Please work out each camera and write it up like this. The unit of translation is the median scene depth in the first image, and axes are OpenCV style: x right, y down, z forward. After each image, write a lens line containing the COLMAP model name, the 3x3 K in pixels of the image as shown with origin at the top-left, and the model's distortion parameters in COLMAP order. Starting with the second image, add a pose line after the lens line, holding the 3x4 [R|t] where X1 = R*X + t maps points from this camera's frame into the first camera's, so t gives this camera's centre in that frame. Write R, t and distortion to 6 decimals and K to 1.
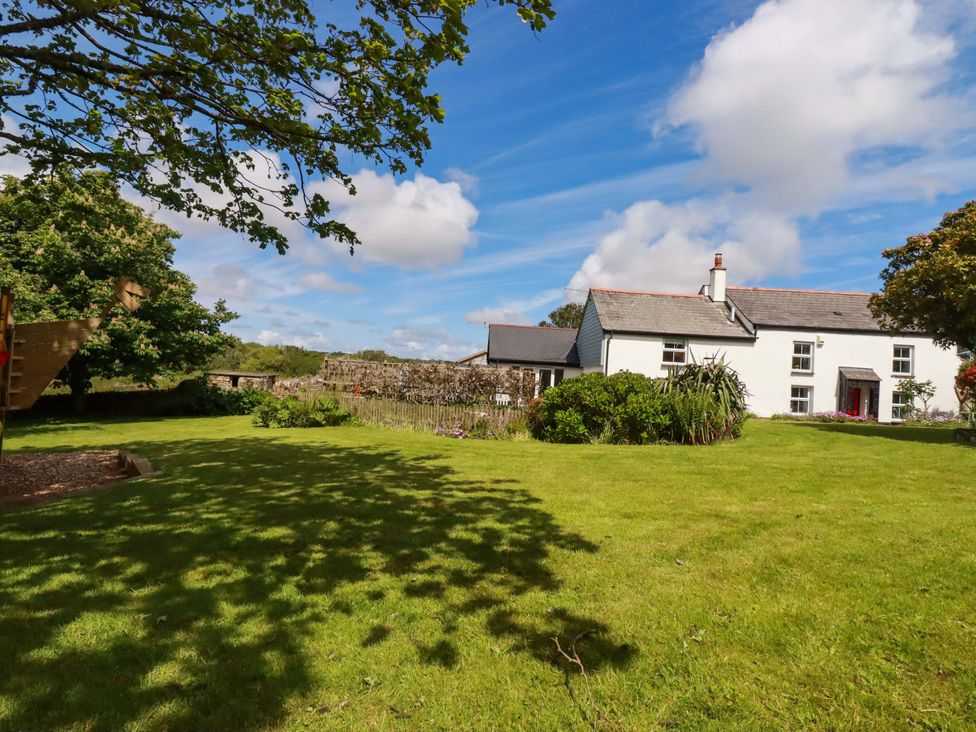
lens RADIAL K [[517.3, 0, 486.3], [0, 517.3, 362.9], [0, 0, 1]] dist [-0.004064, -0.002477]
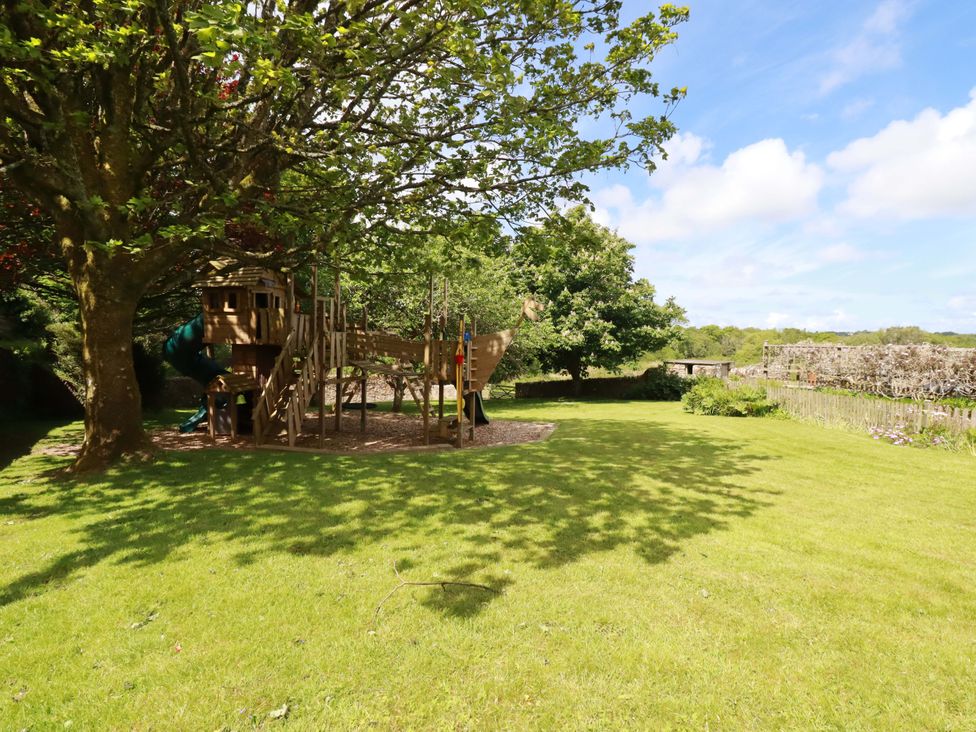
lens RADIAL K [[517.3, 0, 485.1], [0, 517.3, 366.9], [0, 0, 1]] dist [-0.004064, -0.002477]
pose [[0.579623, -0.010136, -0.814822, 0.169250], [0.040042, 0.999069, 0.016056, -0.003716], [0.813900, -0.041934, 0.579489, 0.045382]]
